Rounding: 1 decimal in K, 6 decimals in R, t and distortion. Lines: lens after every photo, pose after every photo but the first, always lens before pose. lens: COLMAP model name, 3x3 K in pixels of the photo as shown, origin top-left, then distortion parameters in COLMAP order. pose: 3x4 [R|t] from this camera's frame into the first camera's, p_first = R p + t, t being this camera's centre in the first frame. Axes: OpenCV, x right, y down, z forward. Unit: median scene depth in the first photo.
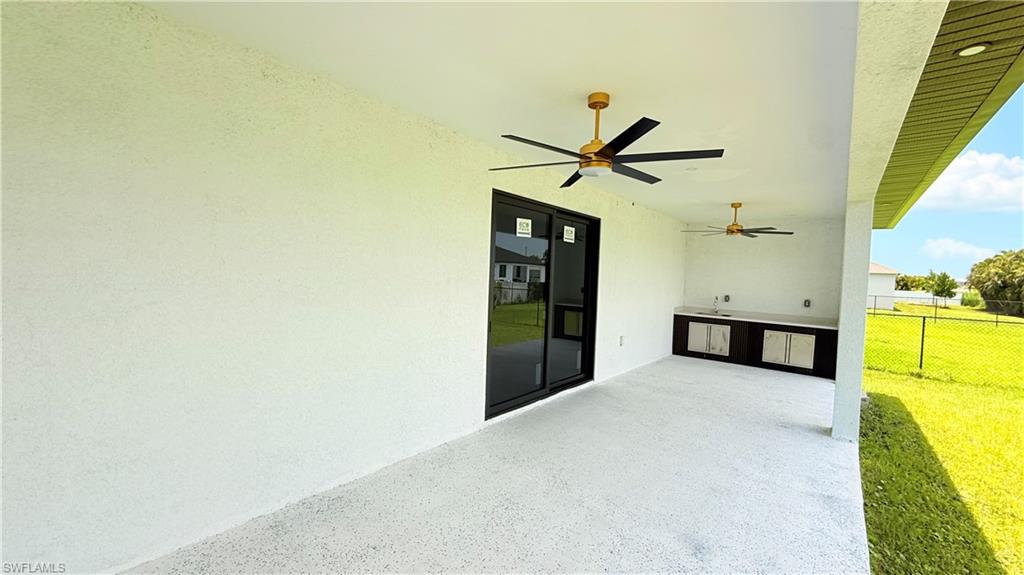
lens RADIAL K [[411.4, 0, 511.0], [0, 411.4, 289.0], [0, 0, 1]] dist [0.001174, 0.000292]
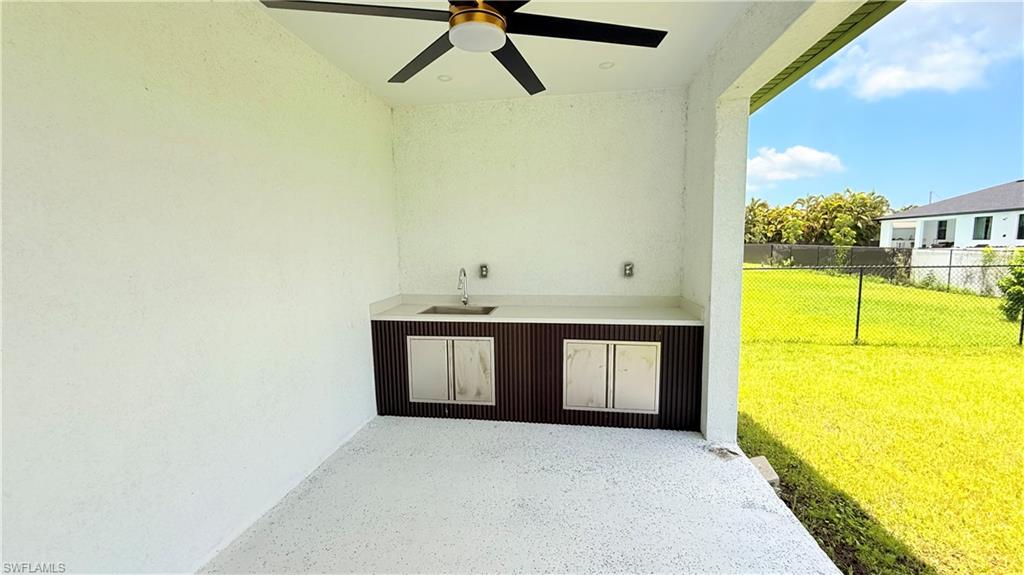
lens RADIAL K [[411.4, 0, 511.0], [0, 411.4, 289.0], [0, 0, 1]] dist [0.001174, 0.000292]
pose [[0.859792, -0.107702, 0.499157, 0.348473], [0.069004, 0.993044, 0.095408, 0.000987], [-0.505960, -0.047588, 0.861243, 0.640882]]
